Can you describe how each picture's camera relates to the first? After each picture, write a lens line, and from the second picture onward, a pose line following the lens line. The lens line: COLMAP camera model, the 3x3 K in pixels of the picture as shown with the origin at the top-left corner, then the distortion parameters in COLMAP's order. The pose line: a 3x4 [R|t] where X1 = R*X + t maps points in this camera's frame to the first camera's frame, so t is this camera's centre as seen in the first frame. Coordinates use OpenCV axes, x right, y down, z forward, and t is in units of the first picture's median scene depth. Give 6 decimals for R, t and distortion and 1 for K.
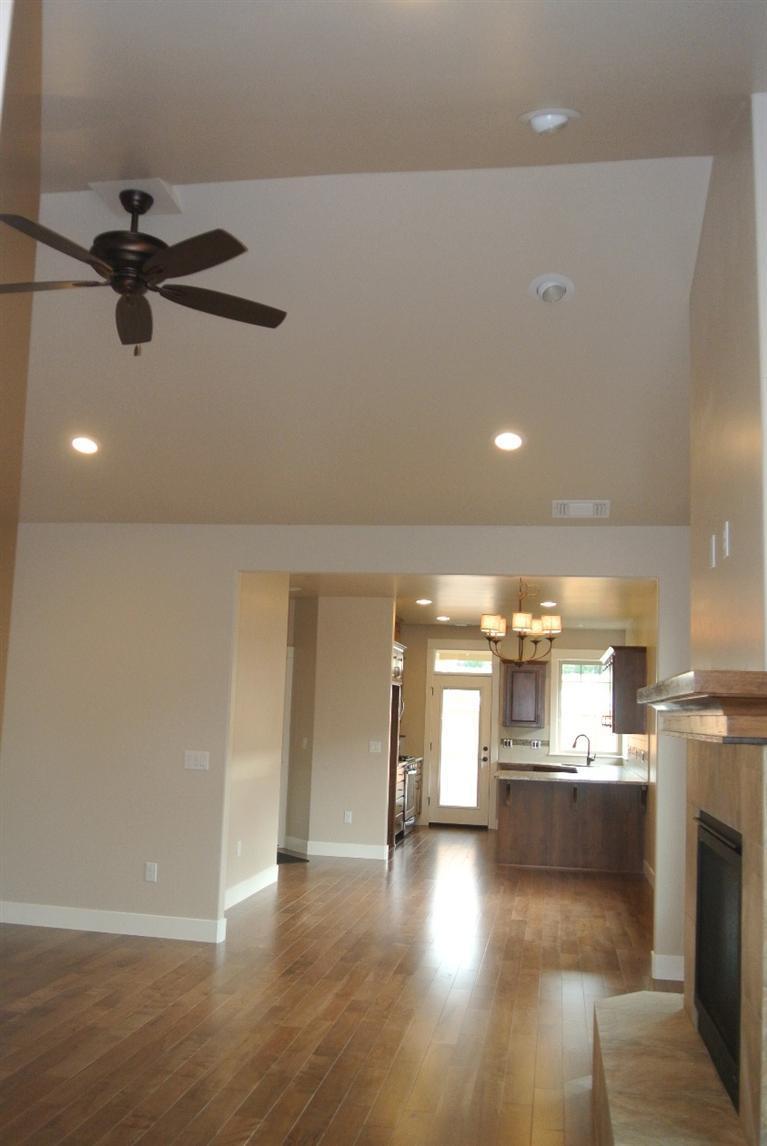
lens RADIAL K [[1014.7, 0, 363.6], [0, 1014.7, 582.2], [0, 0, 1]] dist [-0.074180, 0.024174]
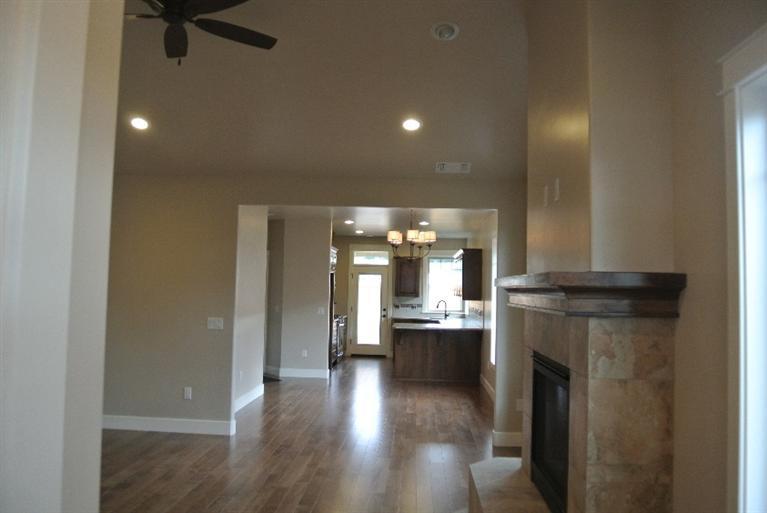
lens RADIAL K [[606.4, 0, 381.3], [0, 606.4, 250.2], [0, 0, 1]] dist [-0.064298, -0.005942]
pose [[0.991769, -0.007589, 0.127814, -0.020601], [-0.001213, 0.997640, 0.068647, -0.004238], [-0.128034, -0.068237, 0.989420, 0.024265]]
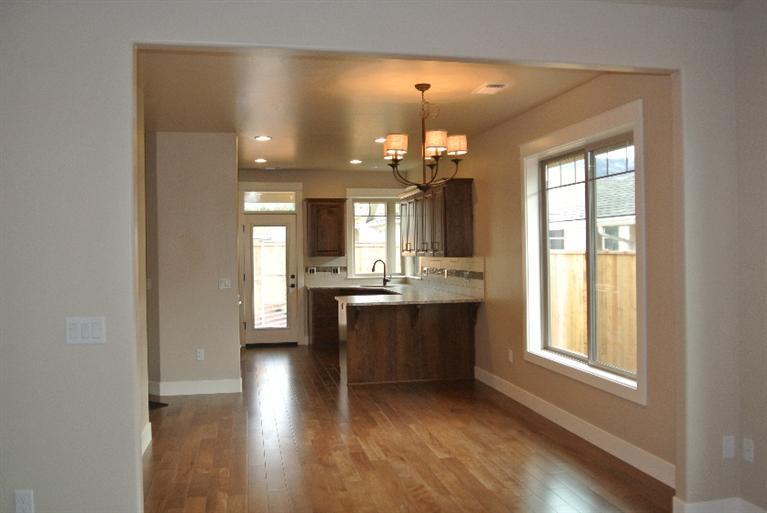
lens RADIAL K [[679.1, 0, 384.5], [0, 679.1, 251.0], [0, 0, 1]] dist [-0.074180, 0.024174]
pose [[0.925528, -0.050620, 0.375281, -0.118216], [-0.000290, 0.990930, 0.134376, 0.054341], [-0.378679, -0.124478, 0.917119, 0.432966]]
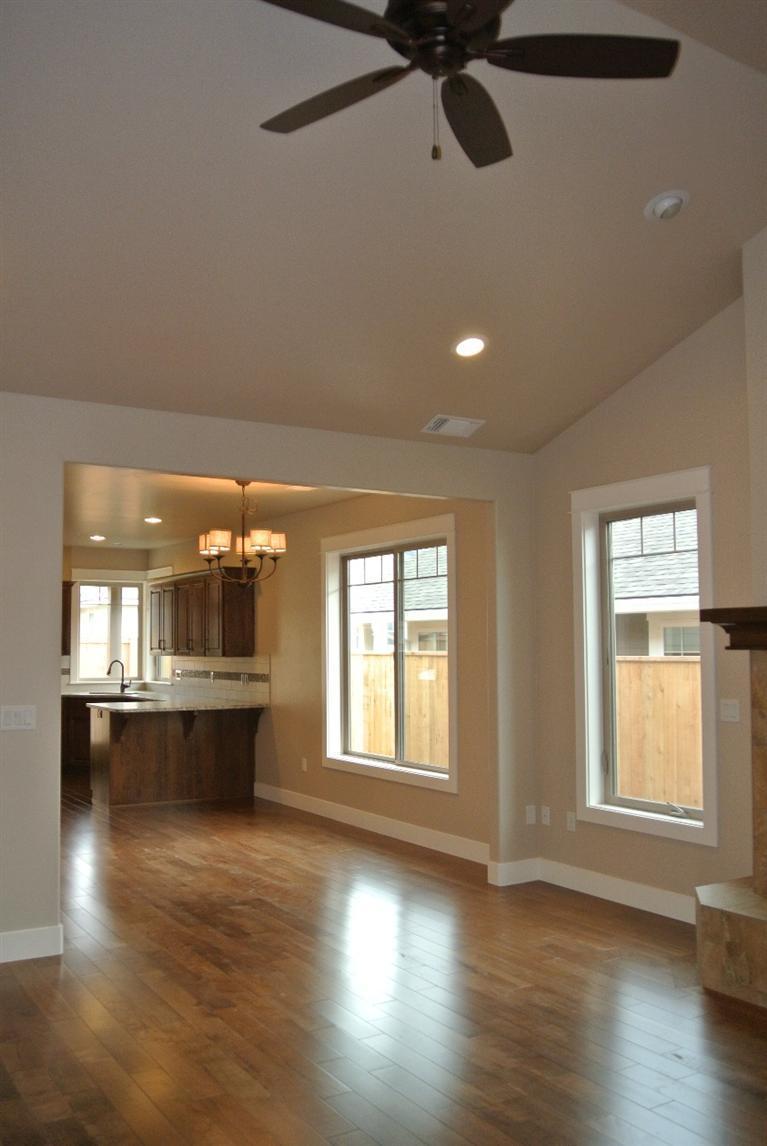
lens RADIAL K [[1014.7, 0, 380.1], [0, 1014.7, 578.4], [0, 0, 1]] dist [-0.074180, 0.024174]
pose [[0.736695, 0.003605, 0.676215, -0.375541], [-0.053869, 0.997121, 0.053371, 0.019184], [-0.674076, -0.075745, 0.734768, 0.242459]]
